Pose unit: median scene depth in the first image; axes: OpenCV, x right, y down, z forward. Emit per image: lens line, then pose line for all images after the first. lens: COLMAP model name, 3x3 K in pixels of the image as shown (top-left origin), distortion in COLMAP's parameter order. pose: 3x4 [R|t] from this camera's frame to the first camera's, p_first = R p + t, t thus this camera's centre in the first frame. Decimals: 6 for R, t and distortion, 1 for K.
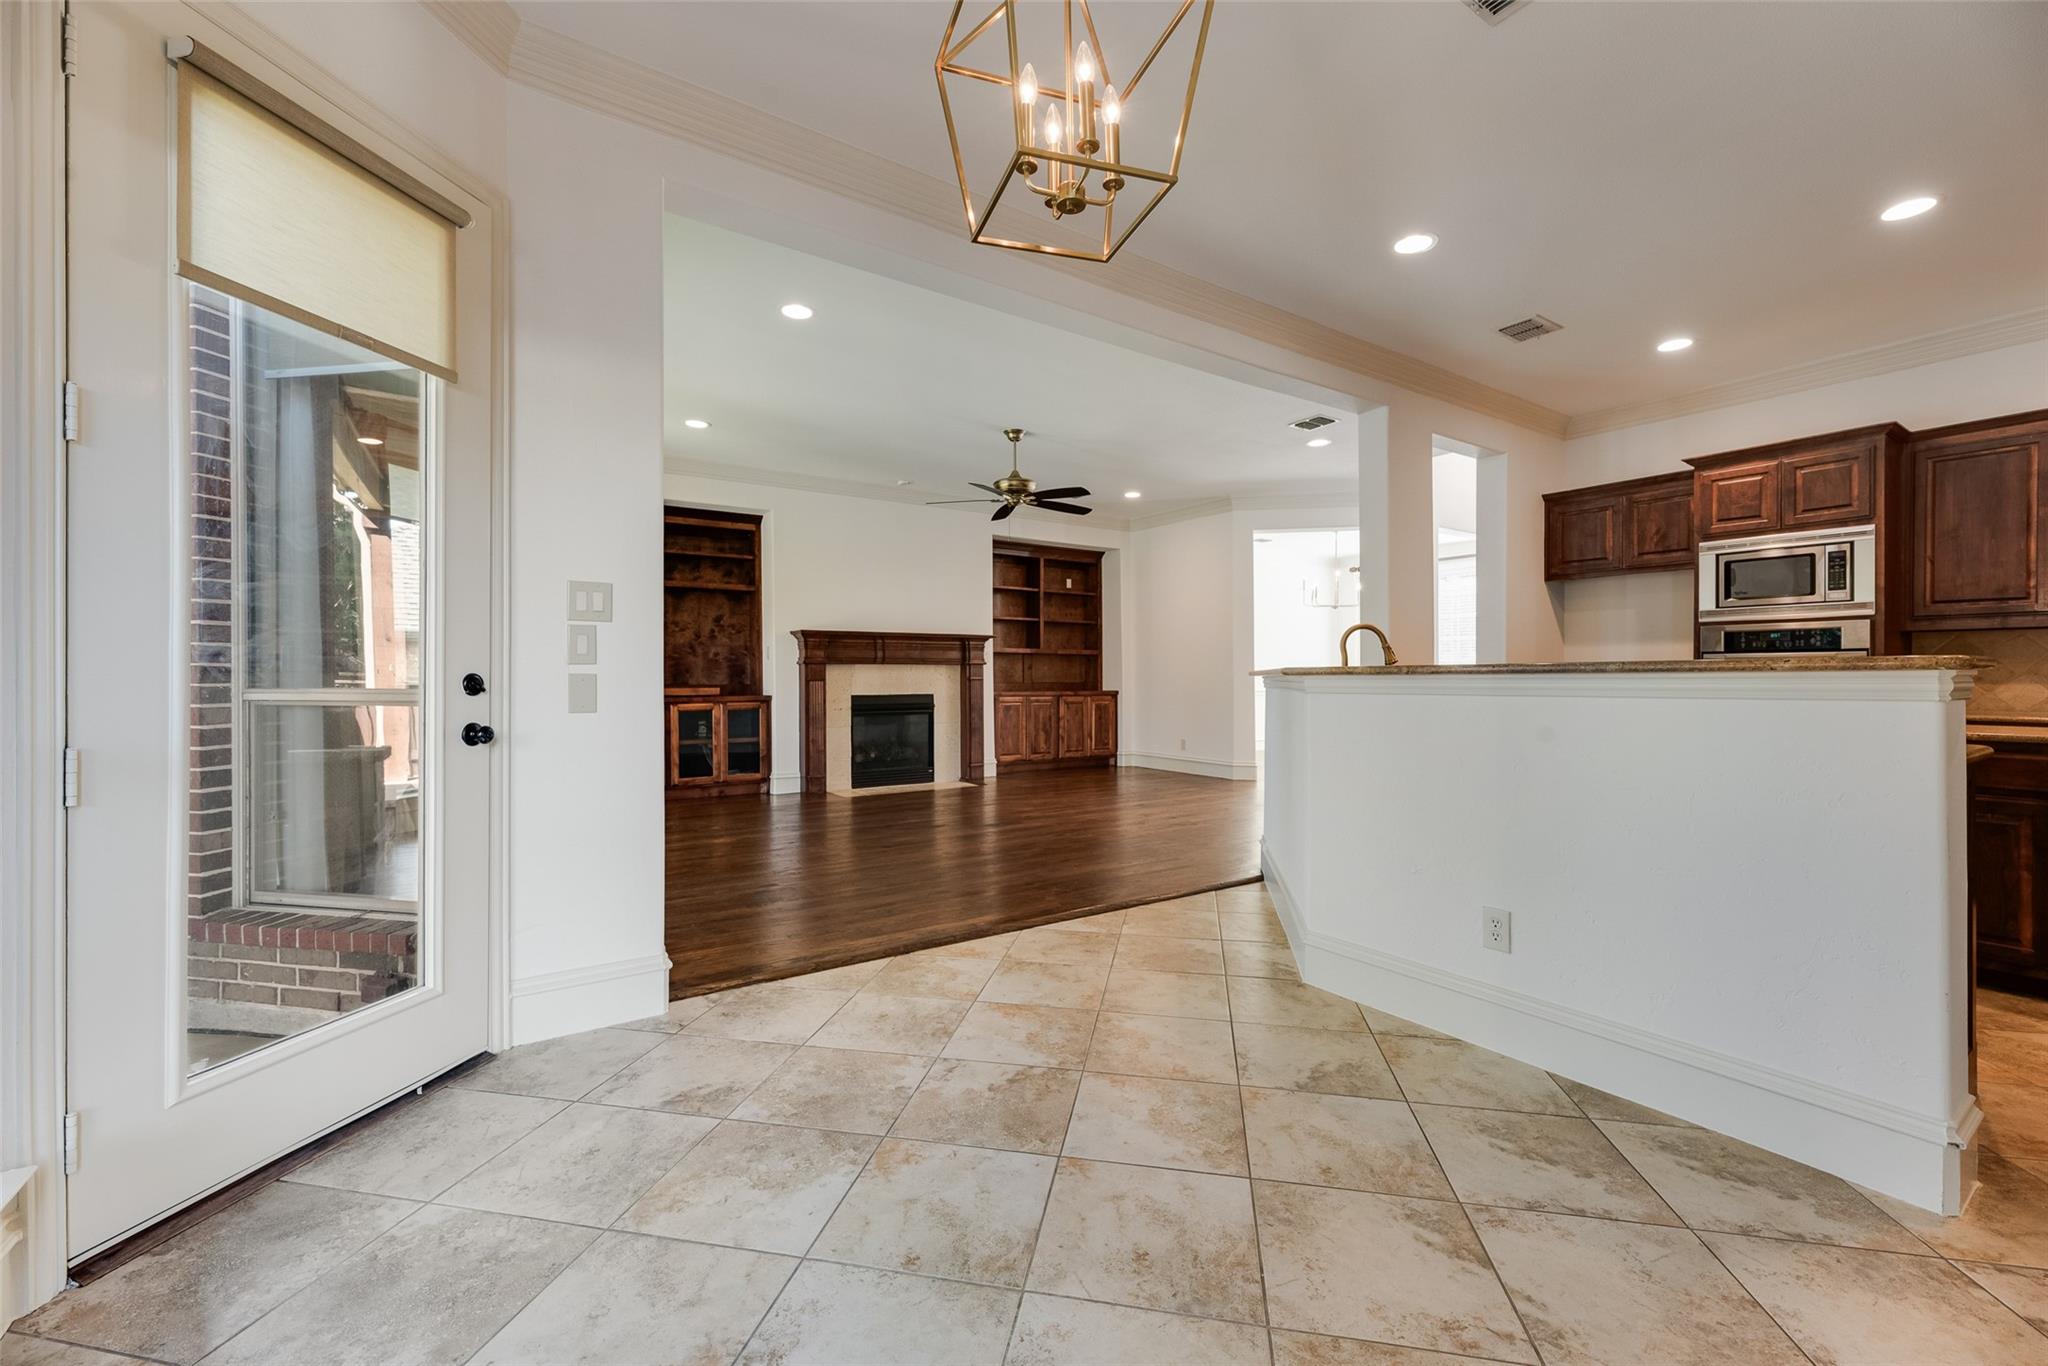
lens RADIAL K [[824.2, 0, 1022.1], [0, 824.2, 678.7], [0, 0, 1]] dist [-0.001408, -0.000336]
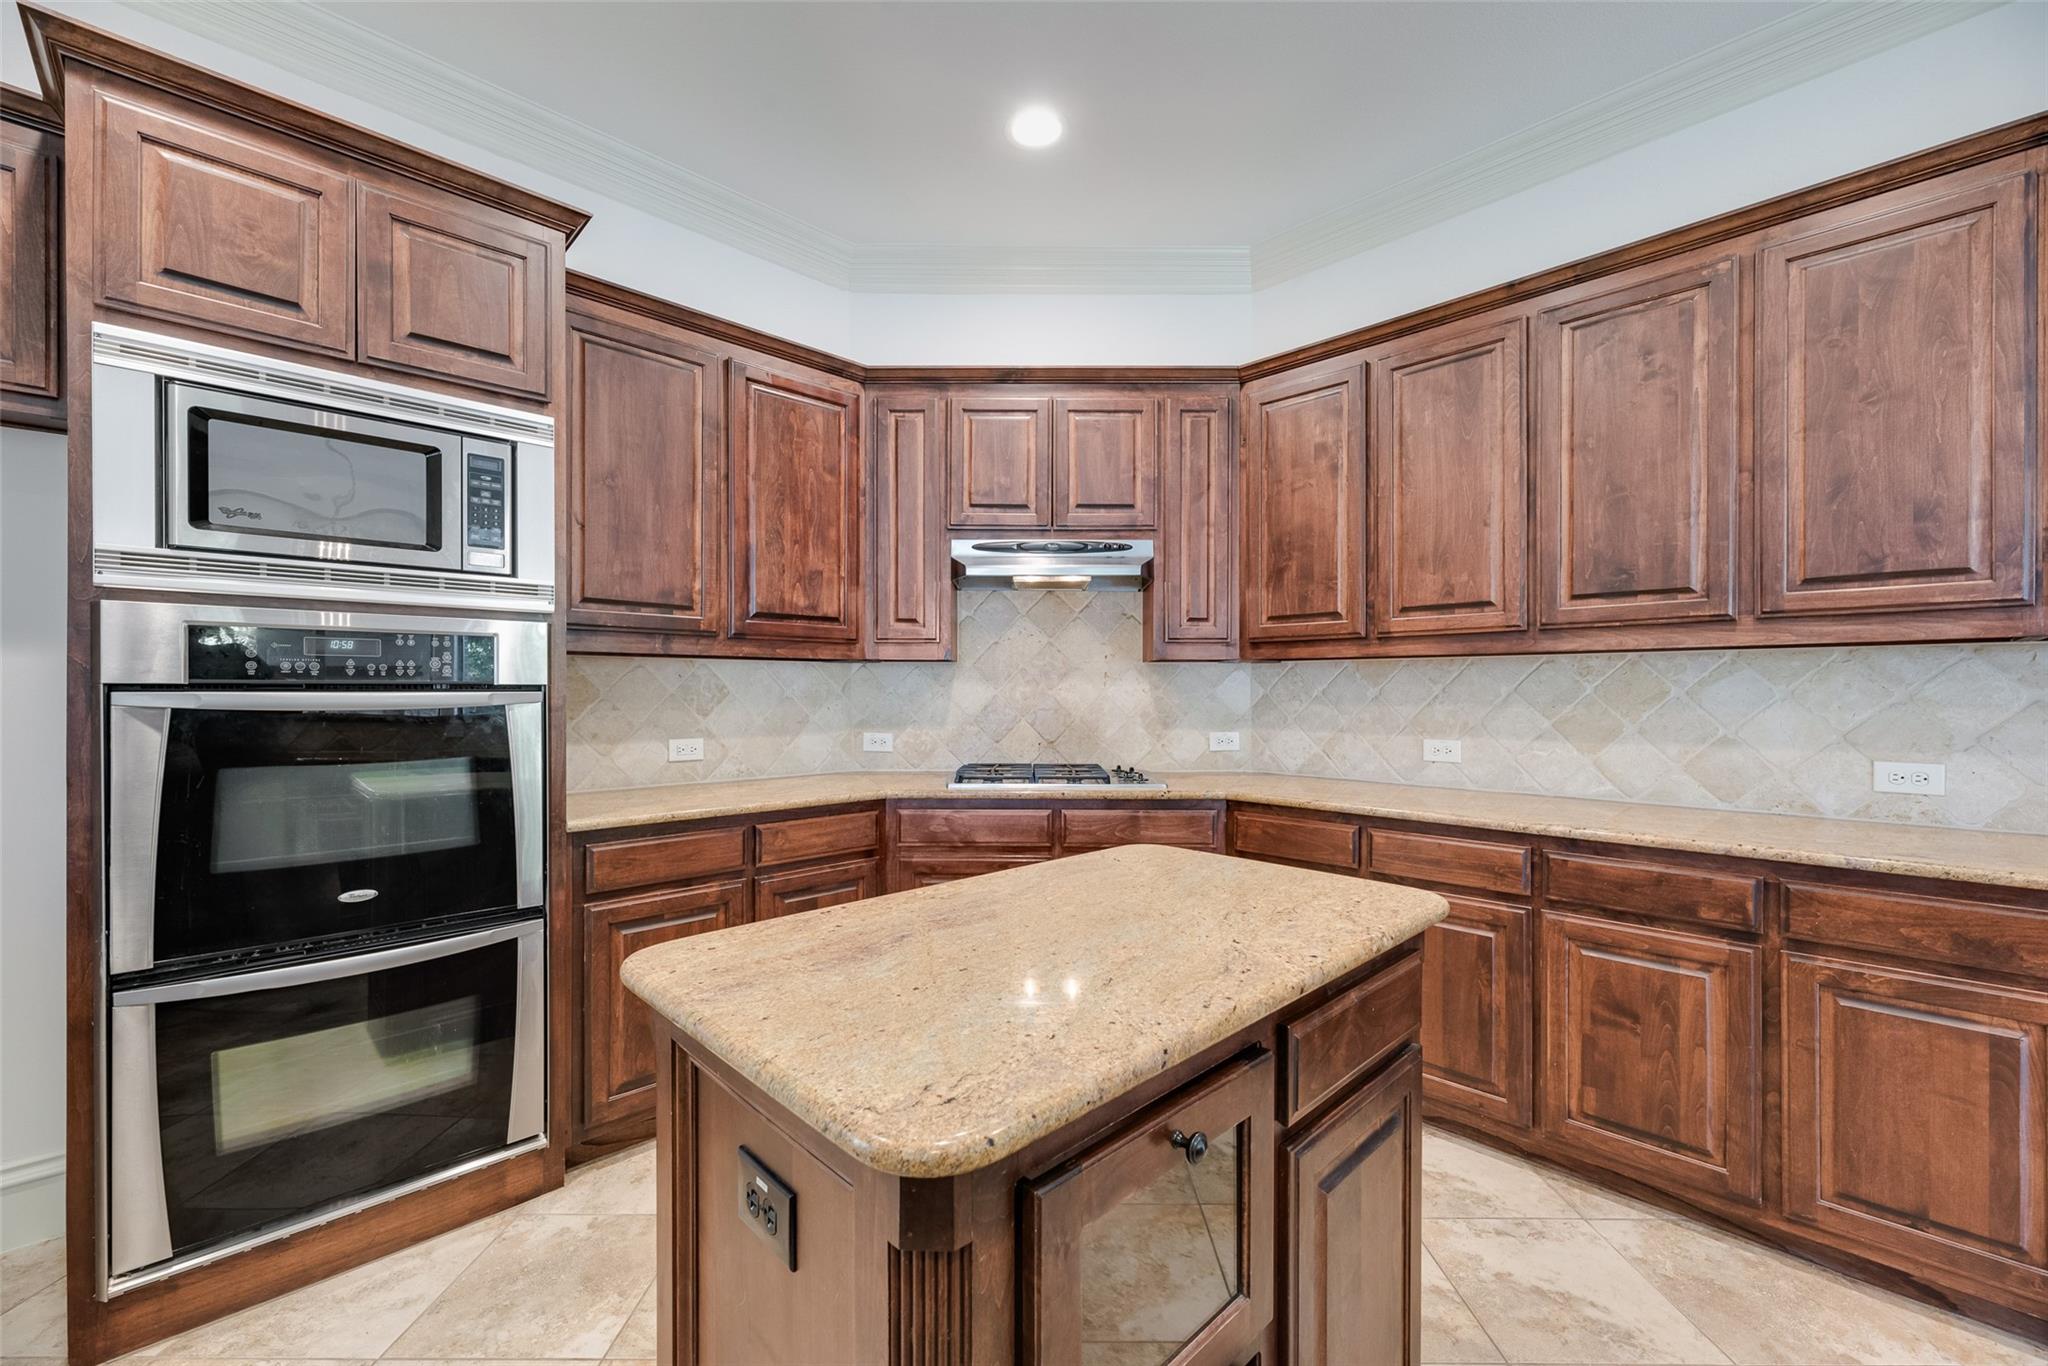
lens RADIAL K [[821.4, 0, 1026.9], [0, 821.4, 691.9], [0, 0, 1]] dist [0.001171, -0.000018]
pose [[-0.188675, -0.003228, 0.982034, 0.507621], [0.004020, 0.999984, 0.004059, -0.032565], [-0.982031, 0.004714, -0.188659, 0.790496]]
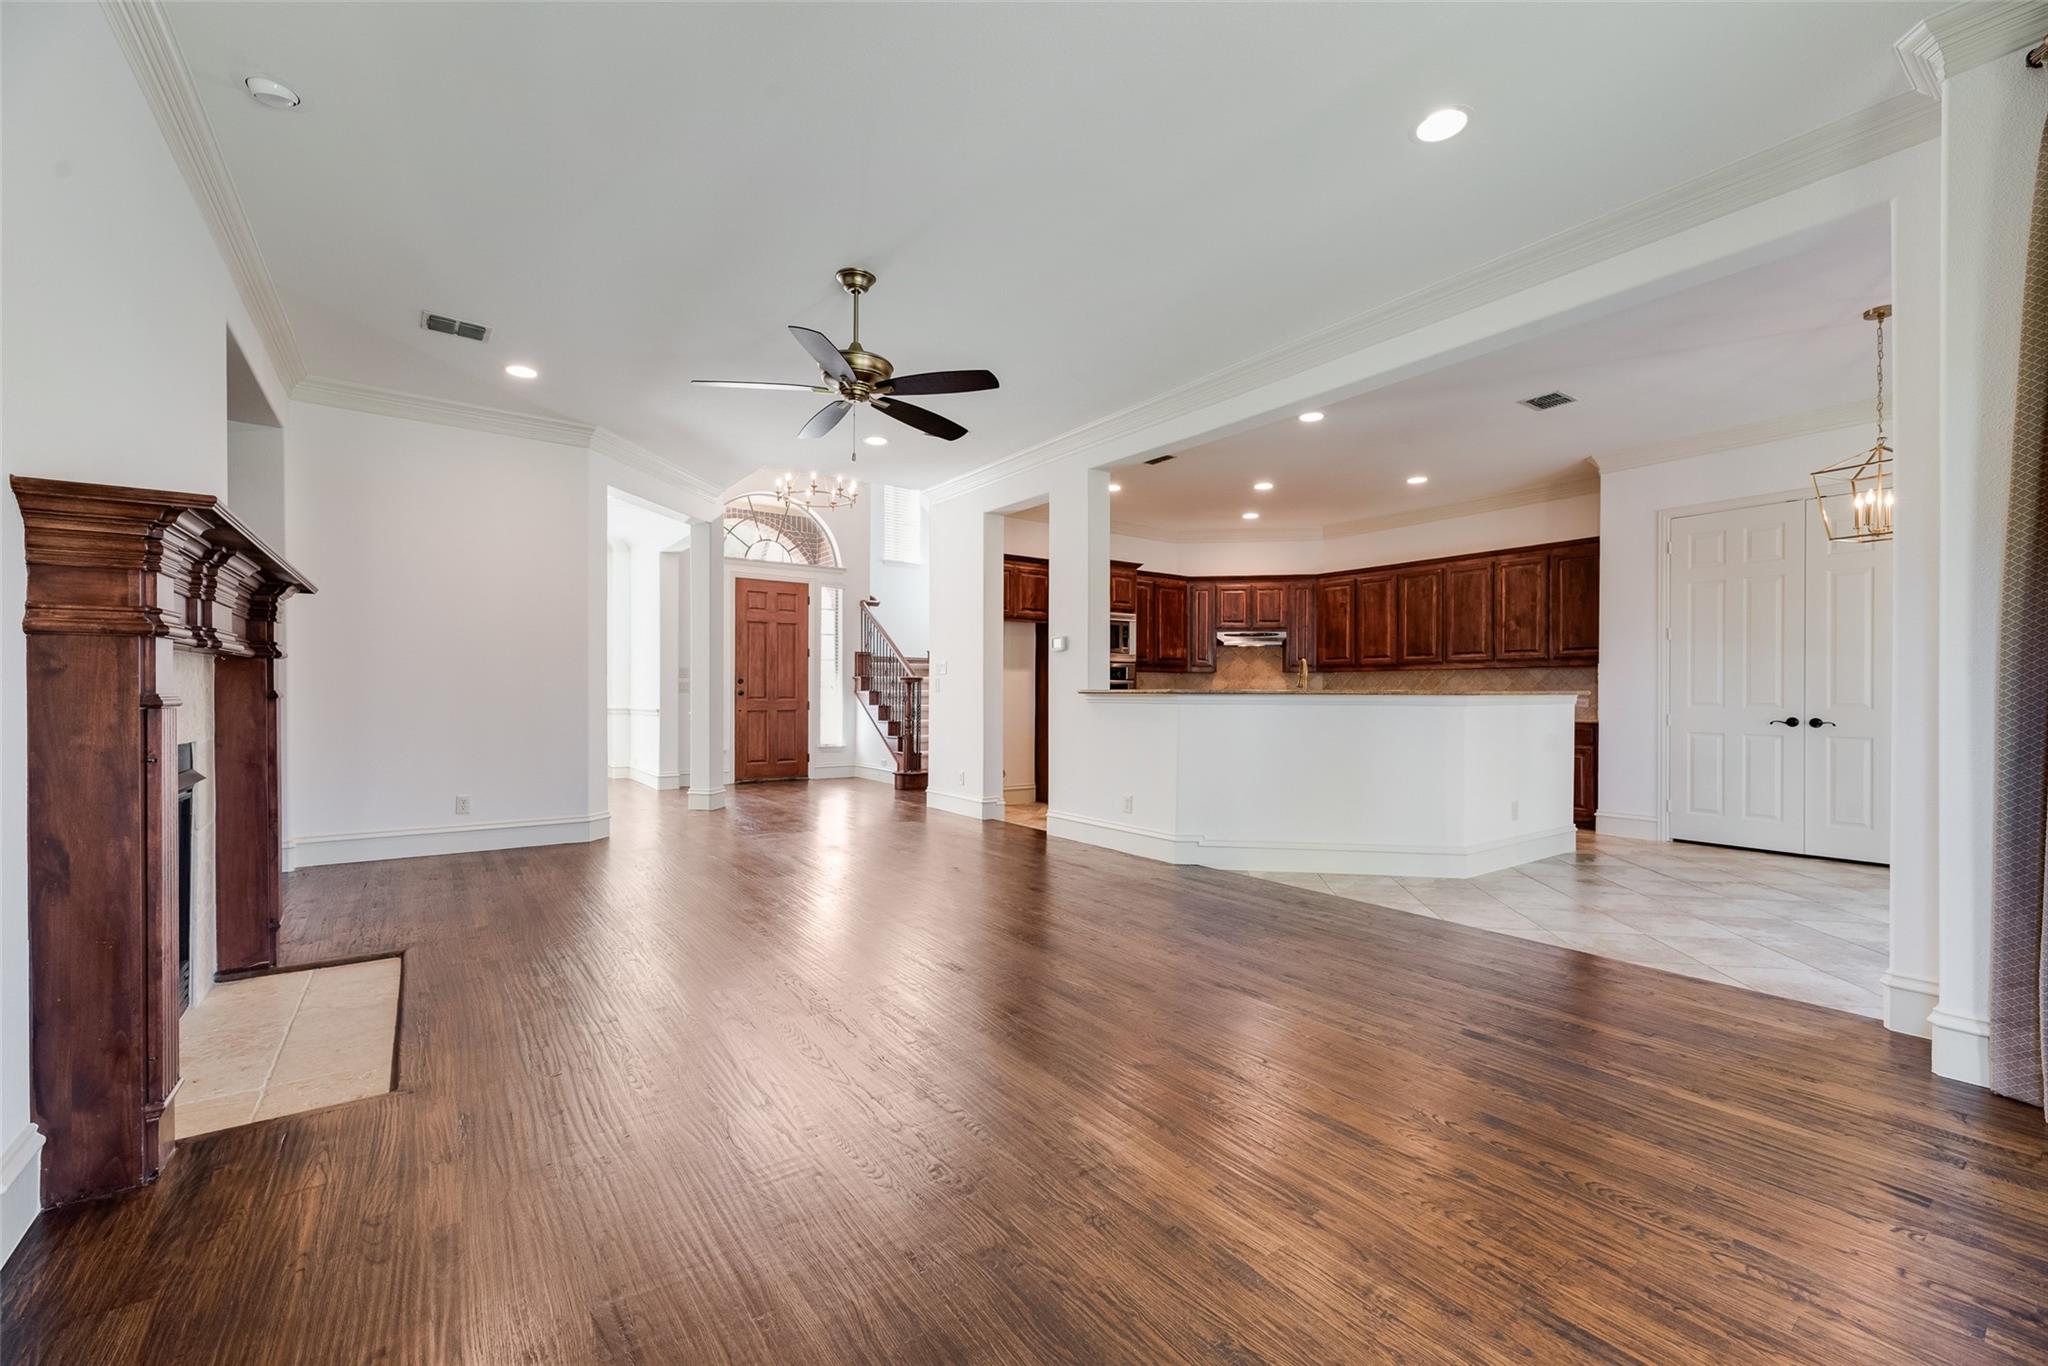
lens RADIAL K [[821.4, 0, 1026.9], [0, 821.4, 691.9], [0, 0, 1]] dist [0.001171, -0.000018]
pose [[-0.033402, 0.001362, 0.999441, -0.883949], [0.001751, 0.999998, -0.001304, -0.003863], [-0.999440, 0.001706, -0.033404, 1.278902]]
